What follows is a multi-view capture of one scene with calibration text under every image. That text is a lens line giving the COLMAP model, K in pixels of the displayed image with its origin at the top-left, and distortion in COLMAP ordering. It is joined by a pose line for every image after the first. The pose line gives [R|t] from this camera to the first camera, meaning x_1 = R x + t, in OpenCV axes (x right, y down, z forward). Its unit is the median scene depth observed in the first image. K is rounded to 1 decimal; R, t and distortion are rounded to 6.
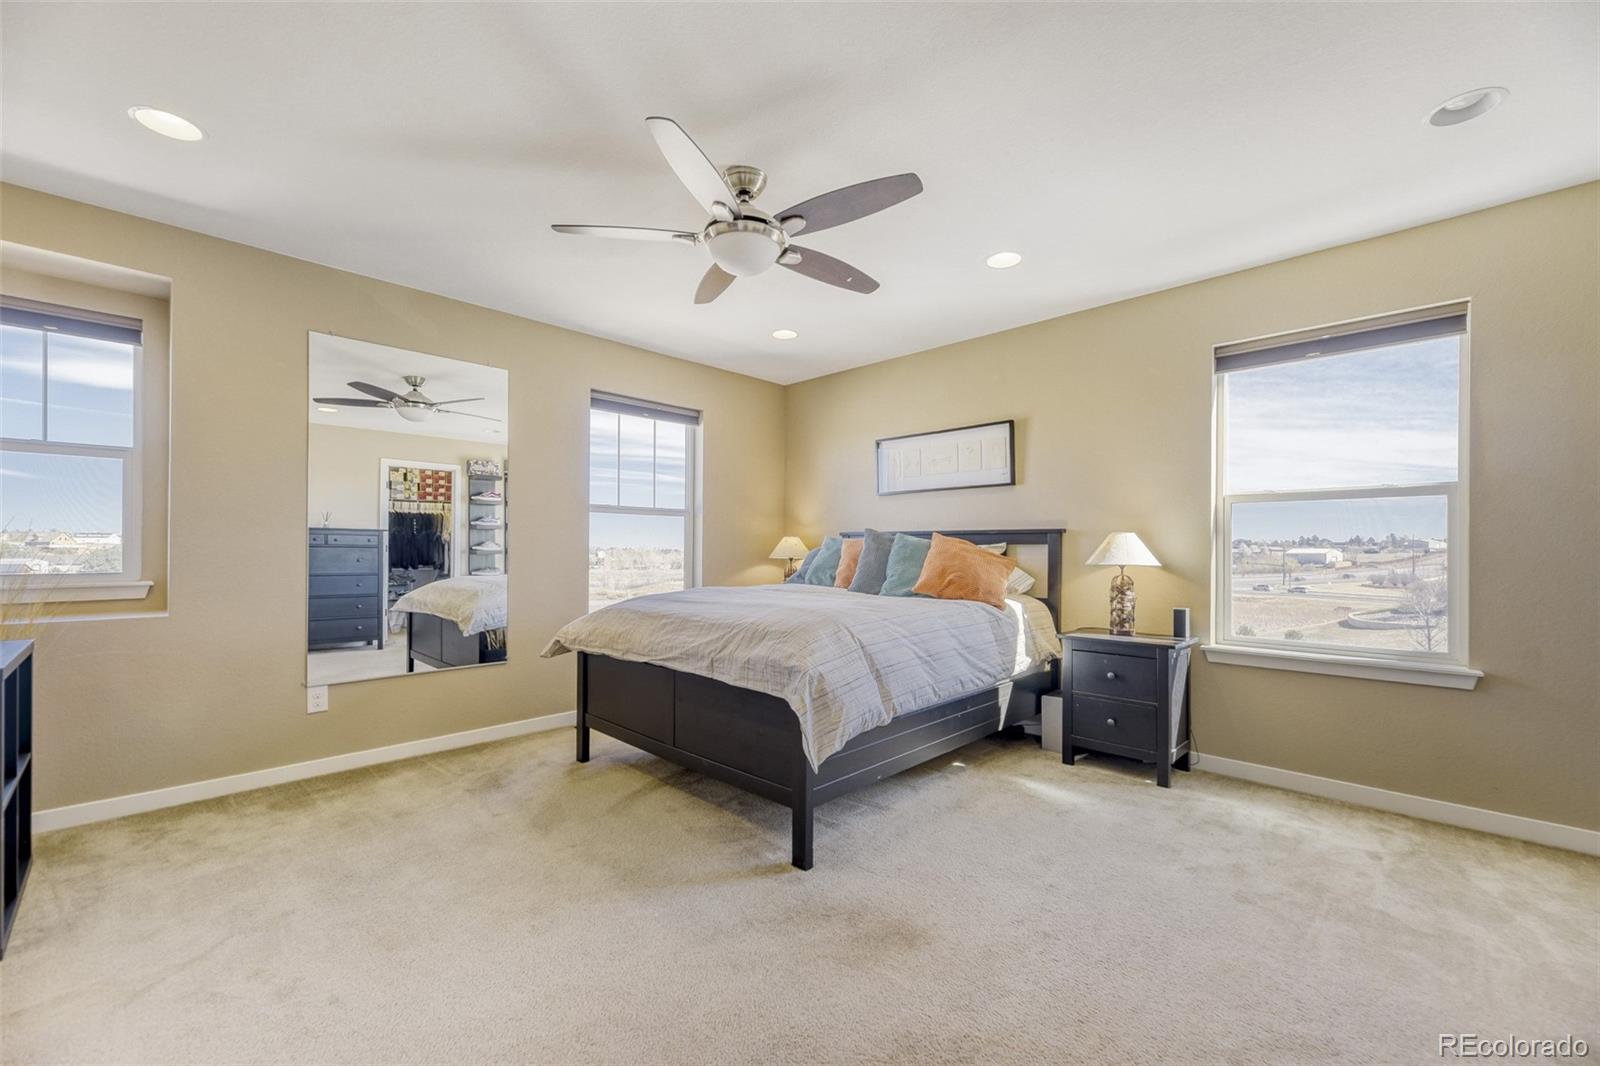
lens RADIAL K [[629.2, 0, 801.4], [0, 629.2, 565.9], [0, 0, 1]] dist [0.001126, 0.000036]
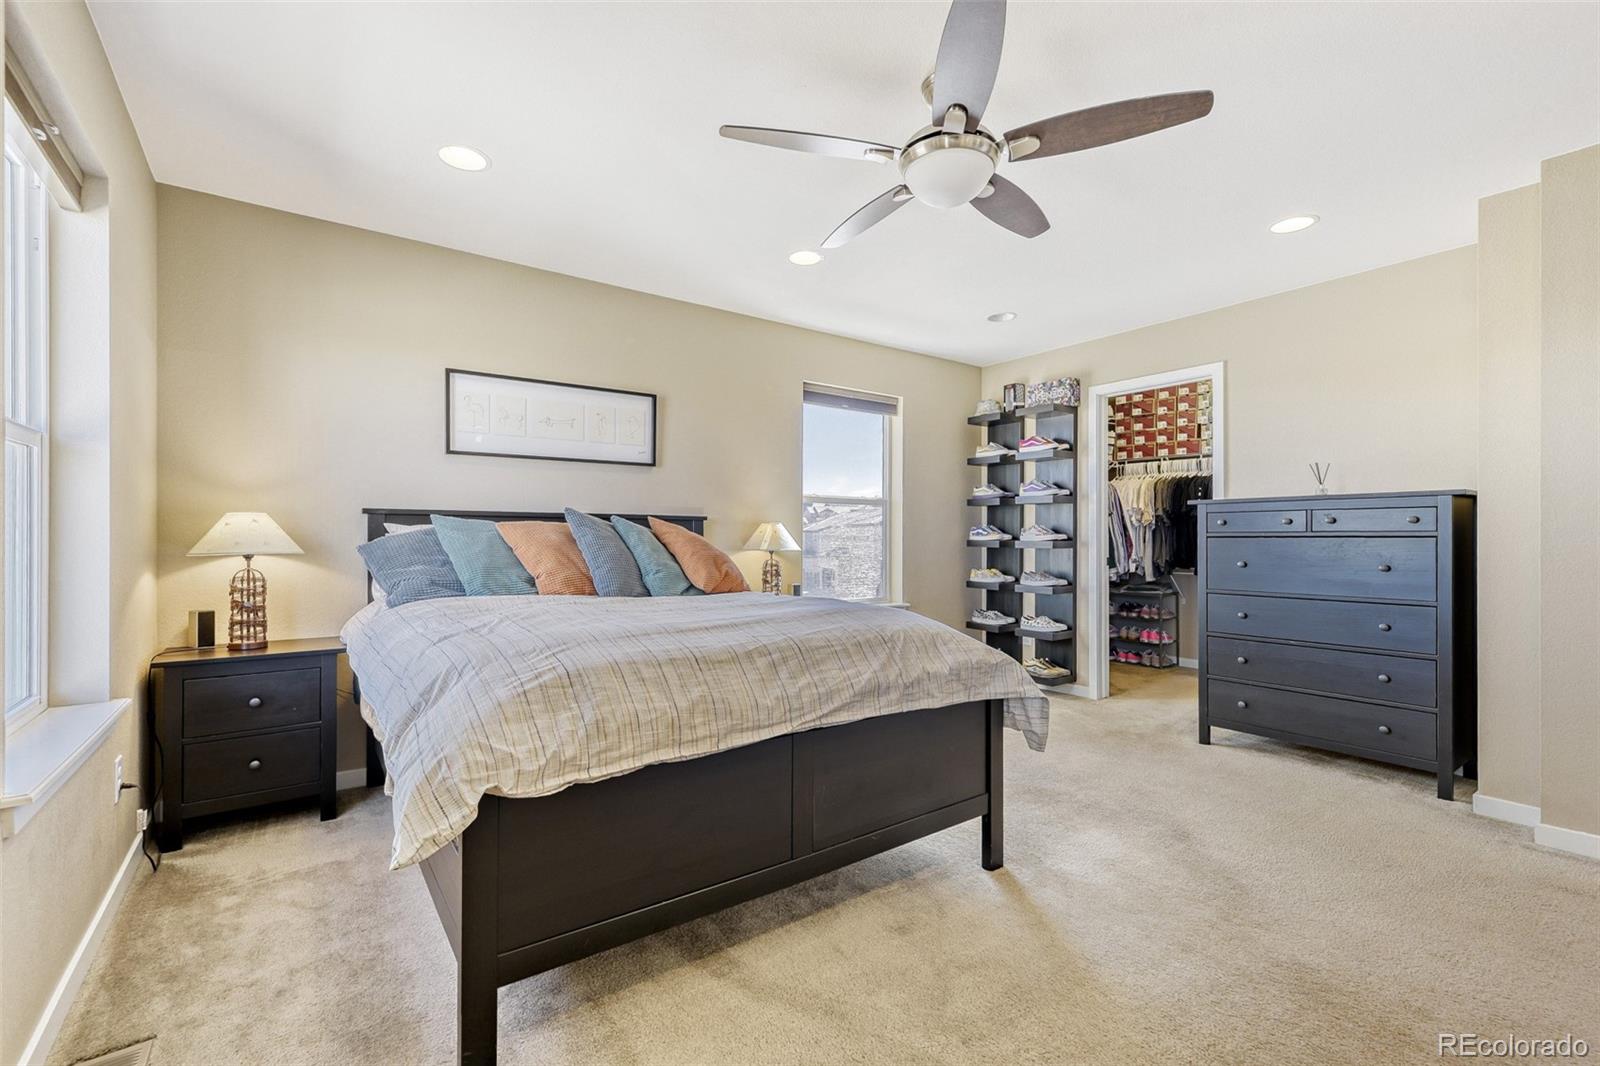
lens RADIAL K [[699.1, 0, 794.2], [0, 699.1, 546.8], [0, 0, 1]] dist [0.011772, -0.000162]
pose [[0.171432, -0.015514, 0.985074, -0.763370], [0.021933, 0.999688, 0.011927, -0.023223], [-0.984952, 0.019561, 0.171719, 0.762866]]
